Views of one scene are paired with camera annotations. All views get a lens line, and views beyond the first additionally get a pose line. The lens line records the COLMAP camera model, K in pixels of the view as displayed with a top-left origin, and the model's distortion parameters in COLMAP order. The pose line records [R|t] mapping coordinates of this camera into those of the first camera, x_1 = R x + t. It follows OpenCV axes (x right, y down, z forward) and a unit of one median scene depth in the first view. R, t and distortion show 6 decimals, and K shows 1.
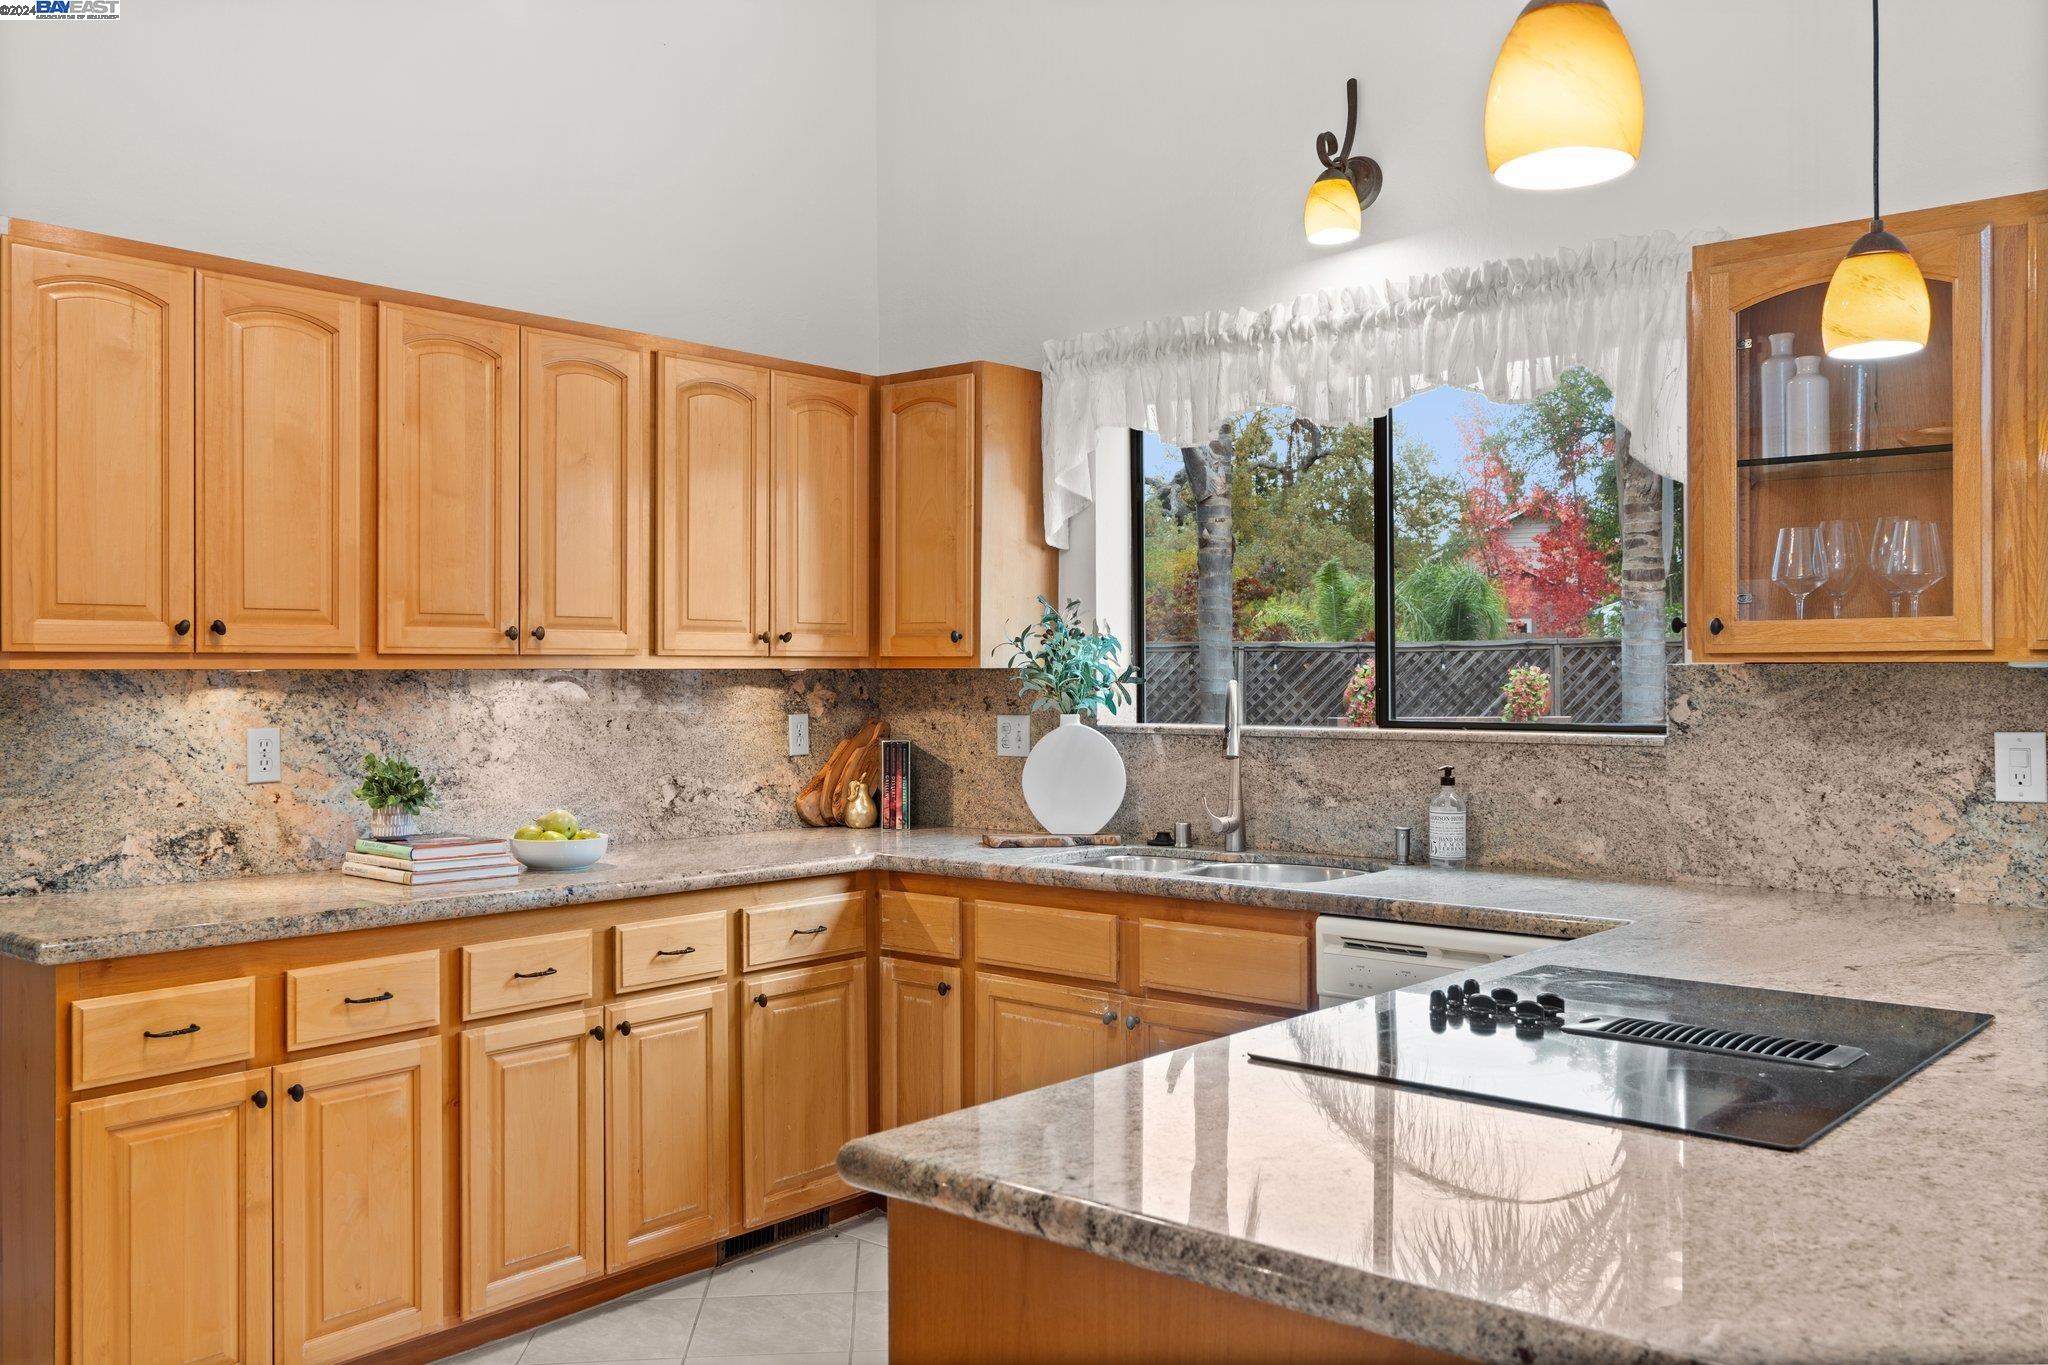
lens RADIAL K [[1665.3, 0, 1022.1], [0, 1665.3, 673.5], [0, 0, 1]] dist [0.004942, 0.003855]
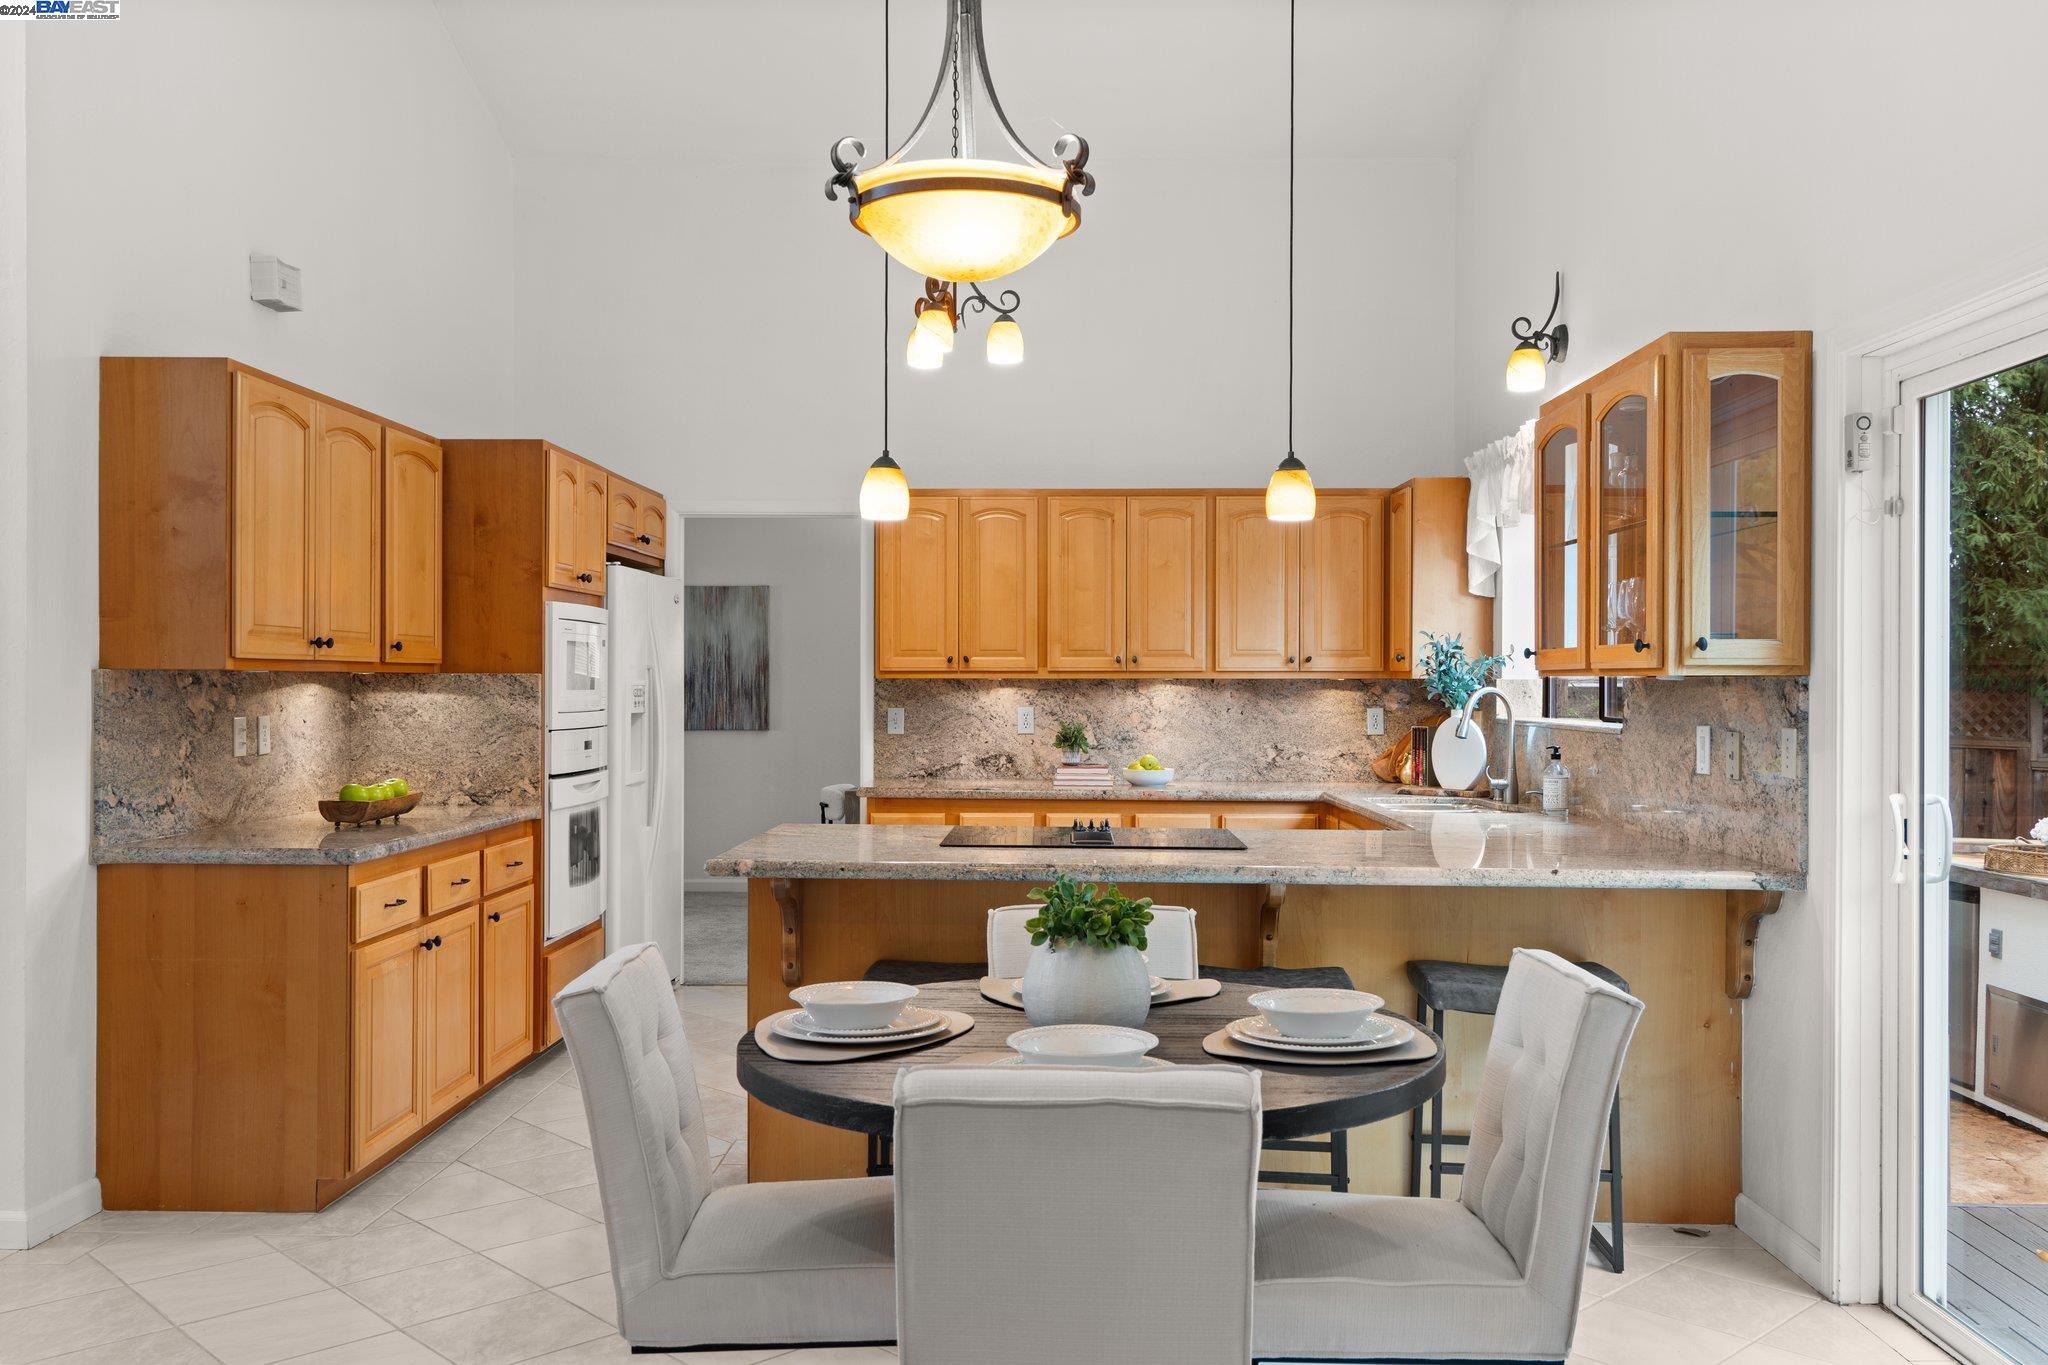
lens RADIAL K [[1665.3, 0, 1022.1], [0, 1665.3, 673.5], [0, 0, 1]] dist [0.004942, 0.003855]
pose [[0.639104, 0.000448, -0.769120, 1.018011], [-0.003490, 0.999991, -0.002318, -0.003310], [0.769112, 0.004165, 0.639100, -0.280192]]
